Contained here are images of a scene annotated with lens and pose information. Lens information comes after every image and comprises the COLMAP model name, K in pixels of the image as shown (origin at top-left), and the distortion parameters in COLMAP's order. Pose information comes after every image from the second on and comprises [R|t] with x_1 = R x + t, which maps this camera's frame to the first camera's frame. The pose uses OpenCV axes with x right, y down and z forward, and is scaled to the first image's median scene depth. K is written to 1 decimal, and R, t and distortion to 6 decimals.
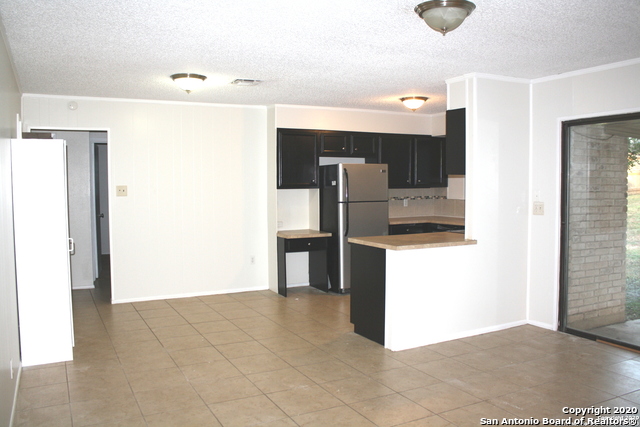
lens RADIAL K [[536.2, 0, 314.1], [0, 536.2, 212.0], [0, 0, 1]] dist [-0.135065, 0.060198]
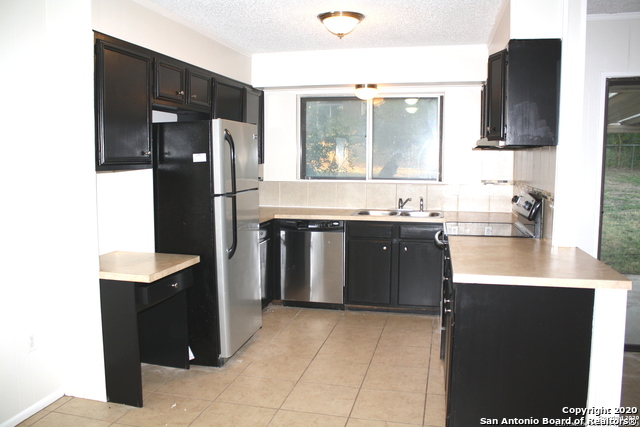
lens RADIAL K [[536.2, 0, 315.3], [0, 536.2, 210.6], [0, 0, 1]] dist [-0.135065, 0.060198]
pose [[0.667633, -0.067778, 0.741399, -0.360406], [0.039469, 0.997669, 0.055664, -0.036538], [-0.743444, -0.007901, 0.668752, 0.784586]]
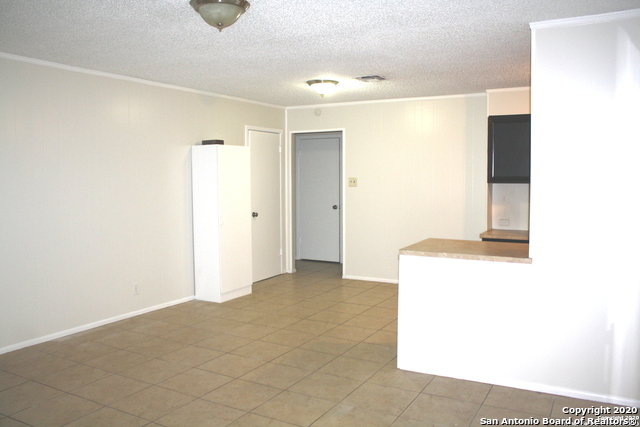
lens RADIAL K [[536.2, 0, 316.4], [0, 536.2, 216.9], [0, 0, 1]] dist [-0.135065, 0.060198]
pose [[0.548219, 0.069483, -0.833444, 0.709815], [-0.048508, 0.997507, 0.051253, -0.025278], [0.834927, 0.012331, 0.550223, 0.355050]]
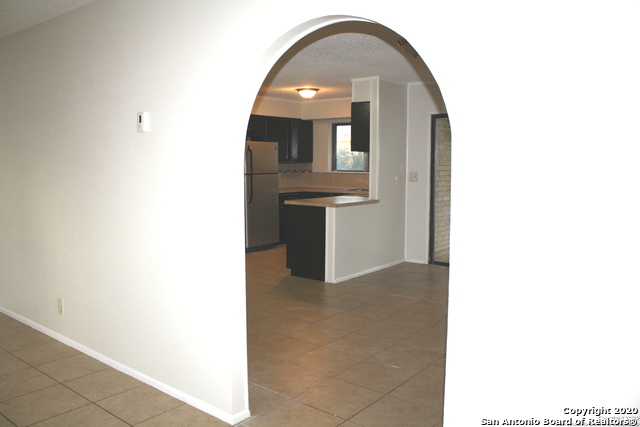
lens RADIAL K [[536.2, 0, 320.0], [0, 536.2, 210.4], [0, 0, 1]] dist [-0.135065, 0.060198]
pose [[0.908727, -0.030209, 0.416296, -0.390145], [0.014953, 0.999093, 0.039860, 0.022362], [-0.417123, -0.029997, 0.908355, -0.179982]]
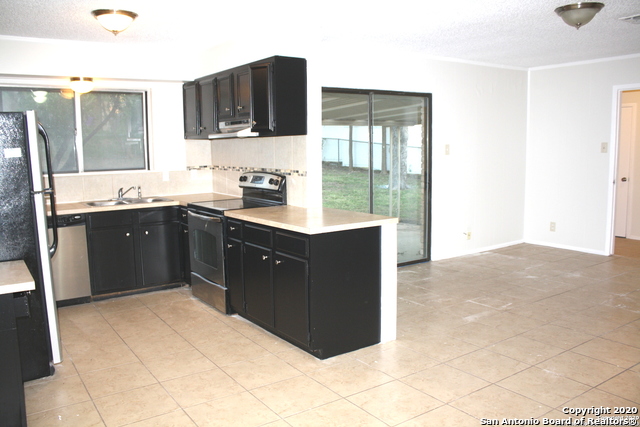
lens RADIAL K [[536.2, 0, 315.7], [0, 536.2, 212.6], [0, 0, 1]] dist [-0.135065, 0.060198]
pose [[-0.117111, -0.119129, 0.985948, -0.590060], [0.073825, 0.988988, 0.128265, -0.054416], [-0.990371, 0.087809, -0.107027, 1.073577]]
